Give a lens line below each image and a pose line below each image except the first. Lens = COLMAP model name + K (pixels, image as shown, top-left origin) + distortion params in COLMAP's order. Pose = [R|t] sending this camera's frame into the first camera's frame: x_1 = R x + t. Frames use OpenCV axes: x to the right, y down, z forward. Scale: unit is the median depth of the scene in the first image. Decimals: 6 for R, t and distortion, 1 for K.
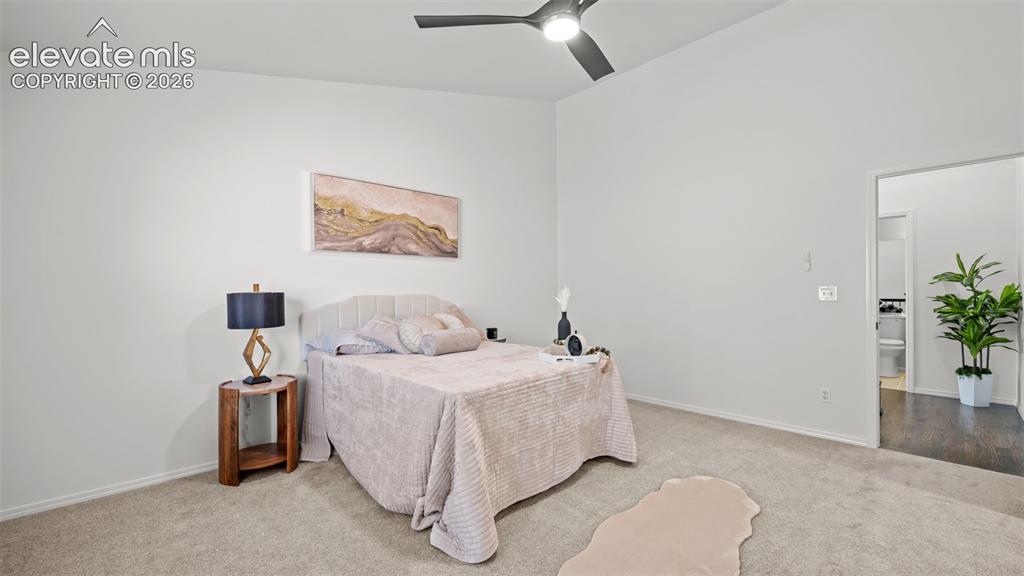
lens RADIAL K [[412.7, 0, 509.6], [0, 412.7, 288.8], [0, 0, 1]] dist [-0.001272, -0.000496]
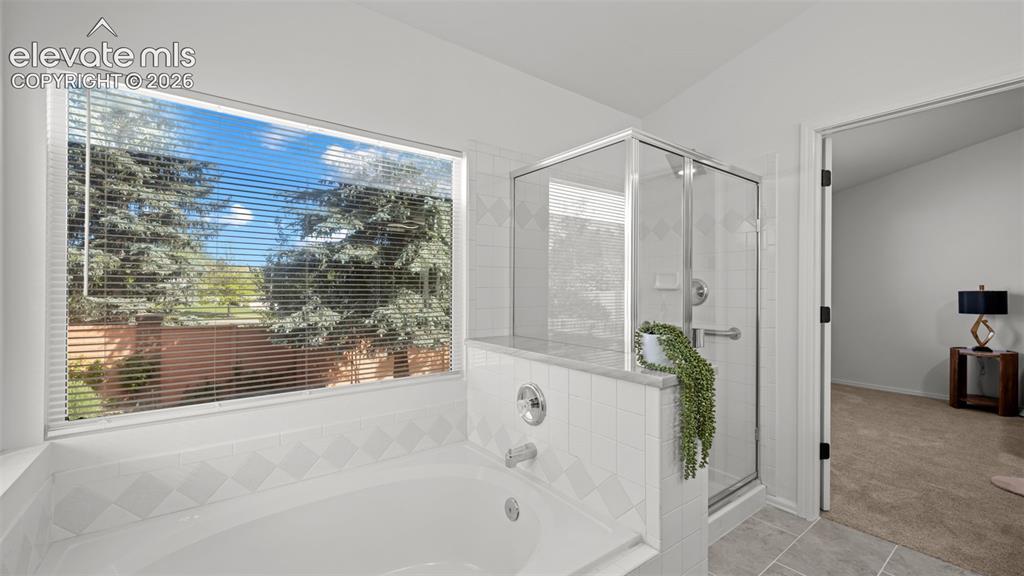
lens RADIAL K [[412.7, 0, 509.6], [0, 412.7, 288.8], [0, 0, 1]] dist [-0.001272, -0.000496]
pose [[-0.107290, 0.008341, -0.994193, 1.044762], [-0.002307, 0.999960, 0.008638, -0.007497], [0.994225, 0.003220, -0.107266, -0.541575]]
